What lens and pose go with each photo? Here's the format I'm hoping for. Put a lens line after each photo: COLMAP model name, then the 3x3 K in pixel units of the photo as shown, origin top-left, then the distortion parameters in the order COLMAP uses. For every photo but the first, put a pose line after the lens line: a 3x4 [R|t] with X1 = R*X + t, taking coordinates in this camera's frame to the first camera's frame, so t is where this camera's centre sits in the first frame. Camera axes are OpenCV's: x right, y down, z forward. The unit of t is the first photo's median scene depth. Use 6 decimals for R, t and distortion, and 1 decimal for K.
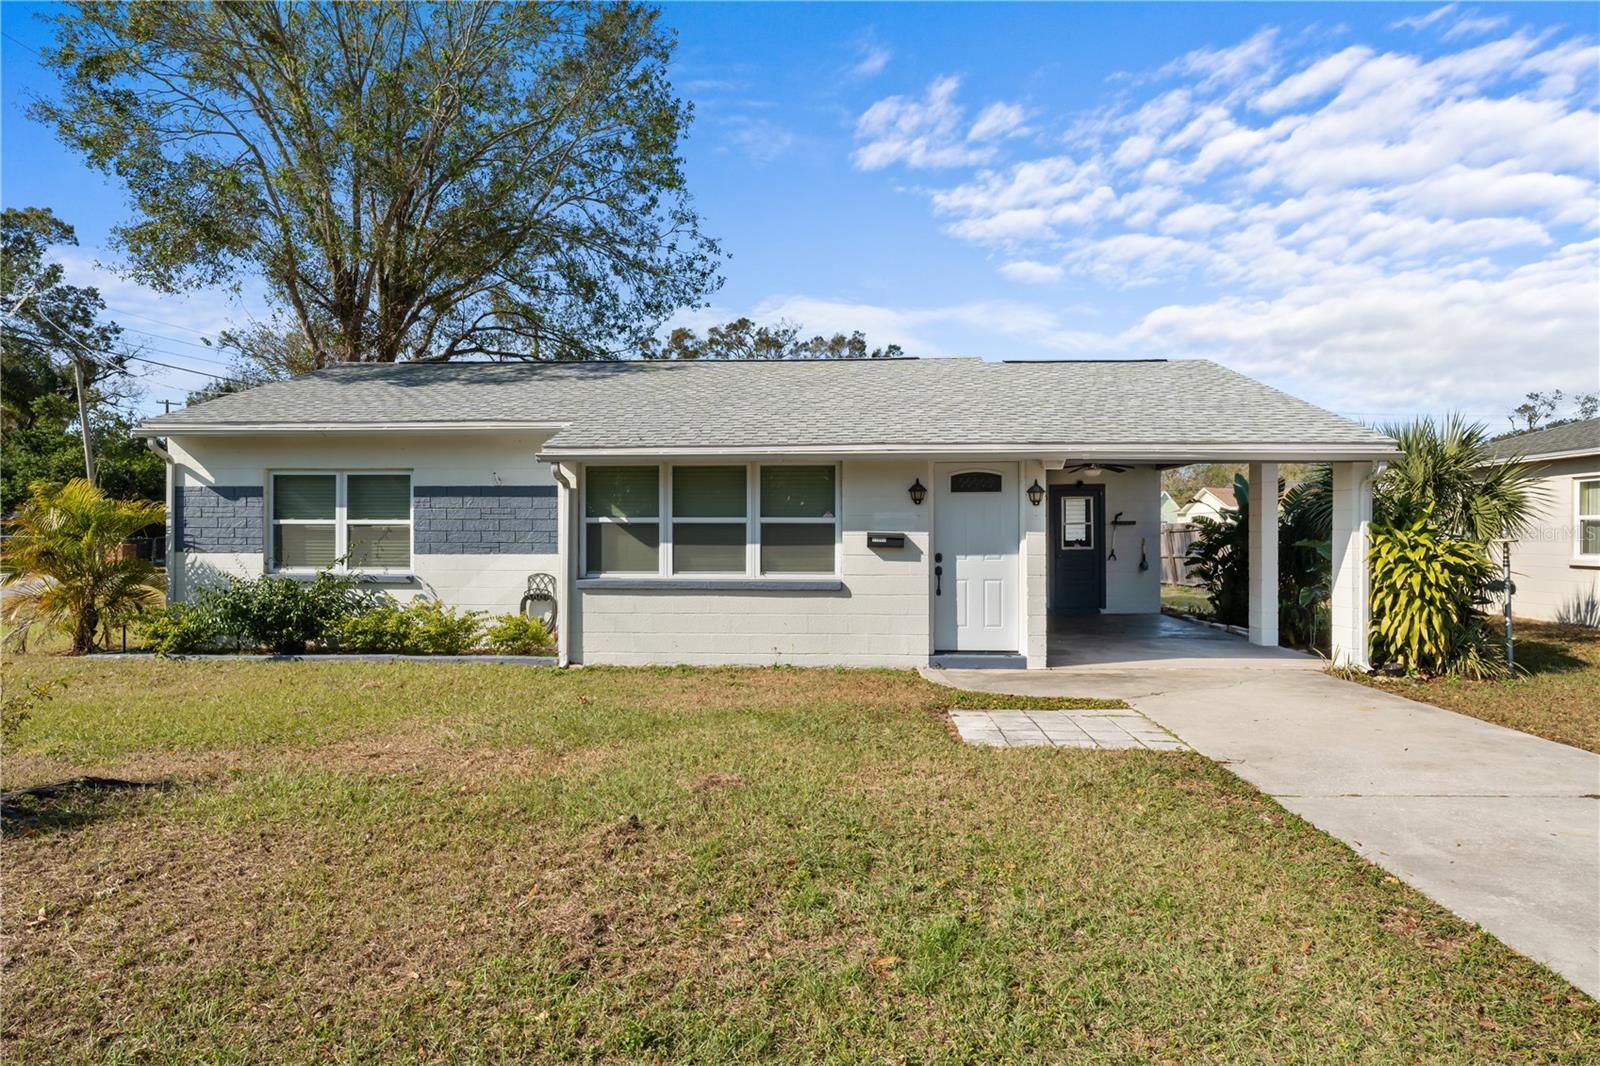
lens RADIAL K [[940.6, 0, 804.5], [0, 940.6, 527.1], [0, 0, 1]] dist [-0.000348, -0.000842]
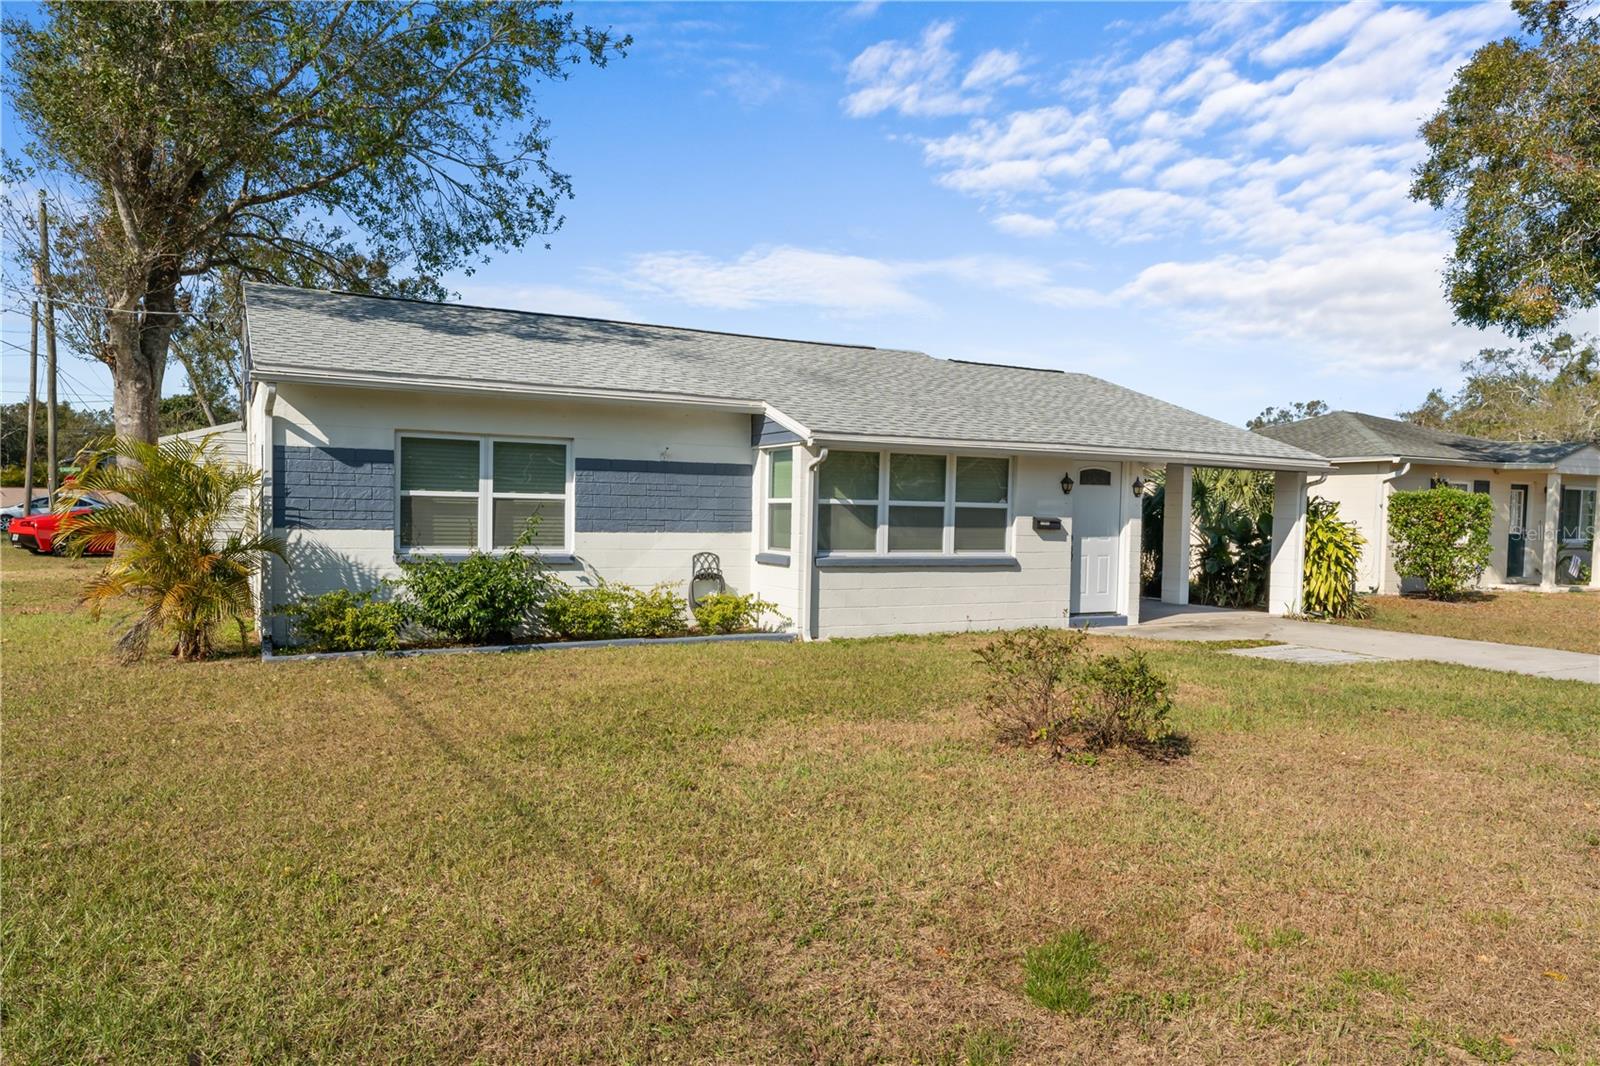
lens RADIAL K [[1066.8, 0, 802.7], [0, 1066.8, 560.3], [0, 0, 1]] dist [0.002498, 0.001081]
pose [[0.855904, -0.009429, 0.517049, -0.779972], [-0.022717, 0.998183, 0.055809, -0.007228], [-0.516635, -0.059513, 0.854135, -0.004808]]
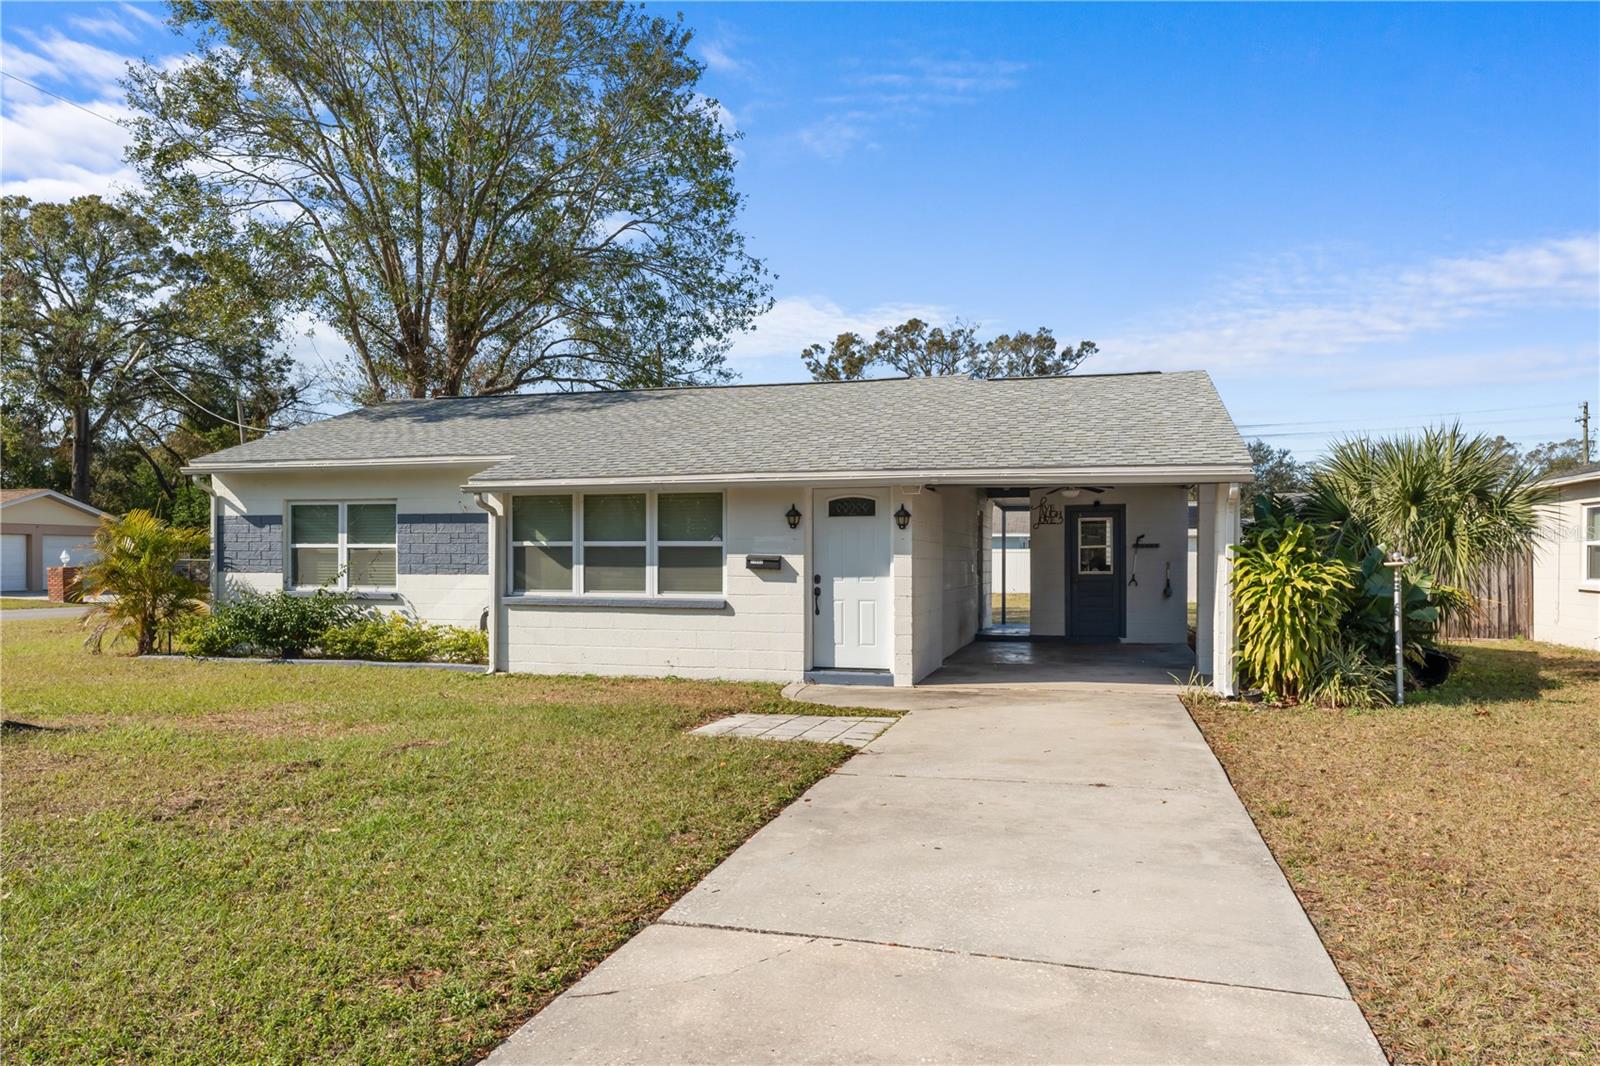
lens RADIAL K [[1066.8, 0, 802.7], [0, 1066.8, 560.3], [0, 0, 1]] dist [0.002498, 0.001081]
pose [[0.976743, 0.001809, -0.214406, 0.342551], [0.000034, 0.999963, 0.008591, 0.000973], [0.214413, -0.008398, 0.976707, -0.151709]]
